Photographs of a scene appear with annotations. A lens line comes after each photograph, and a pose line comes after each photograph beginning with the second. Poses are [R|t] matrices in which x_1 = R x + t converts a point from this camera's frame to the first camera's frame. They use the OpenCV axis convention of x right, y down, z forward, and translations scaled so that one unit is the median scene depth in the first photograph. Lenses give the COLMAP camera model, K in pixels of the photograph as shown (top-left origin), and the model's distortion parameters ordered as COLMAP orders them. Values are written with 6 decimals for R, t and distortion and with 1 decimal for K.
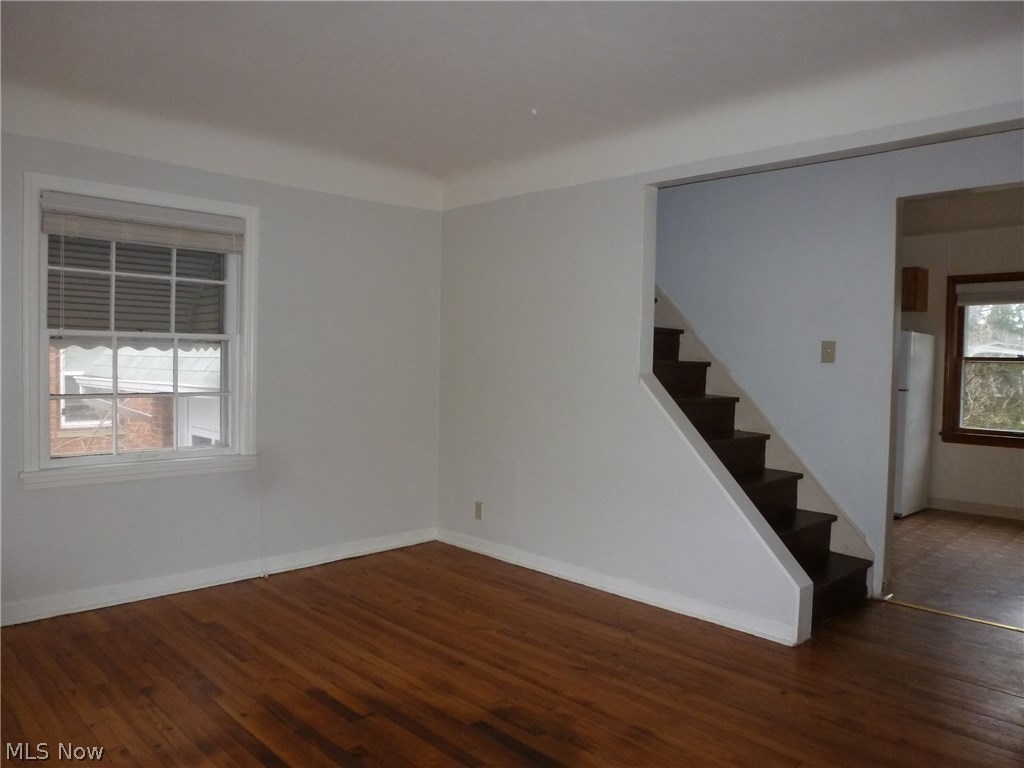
lens RADIAL K [[742.1, 0, 511.0], [0, 742.1, 386.6], [0, 0, 1]] dist [-0.055956, 0.017970]
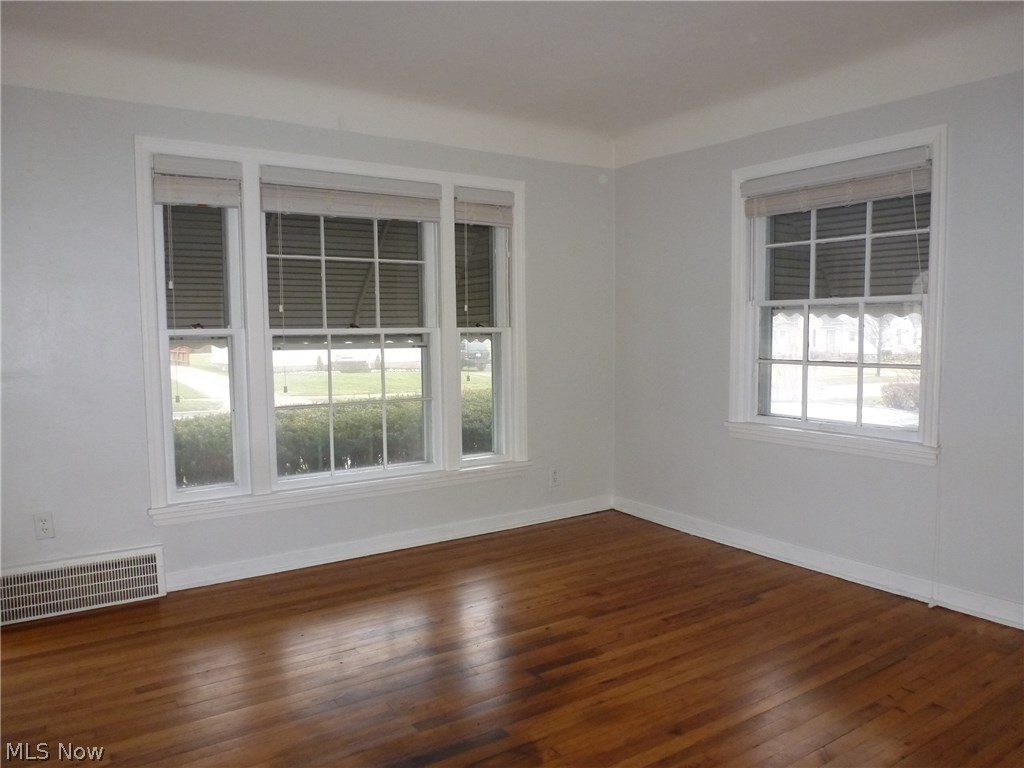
lens RADIAL K [[742.1, 0, 516.5], [0, 742.1, 392.7], [0, 0, 1]] dist [-0.055956, 0.017970]
pose [[-0.175867, 0.069892, -0.981930, 0.519177], [-0.027542, 0.996737, 0.075878, -0.012273], [0.984029, 0.040389, -0.173368, 0.752909]]
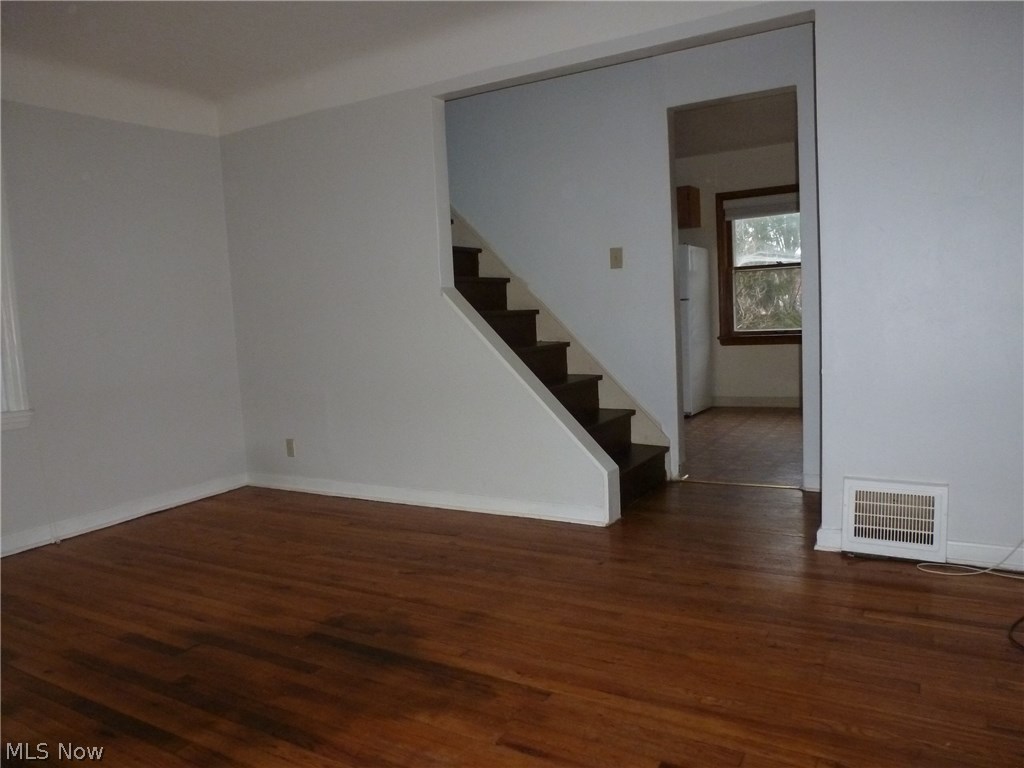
lens RADIAL K [[742.1, 0, 512.8], [0, 742.1, 390.1], [0, 0, 1]] dist [-0.055956, 0.017970]
pose [[0.962508, -0.097870, 0.252981, -0.001020], [0.080620, 0.993711, 0.077704, 0.051302], [-0.258995, -0.054396, 0.964346, -0.001277]]
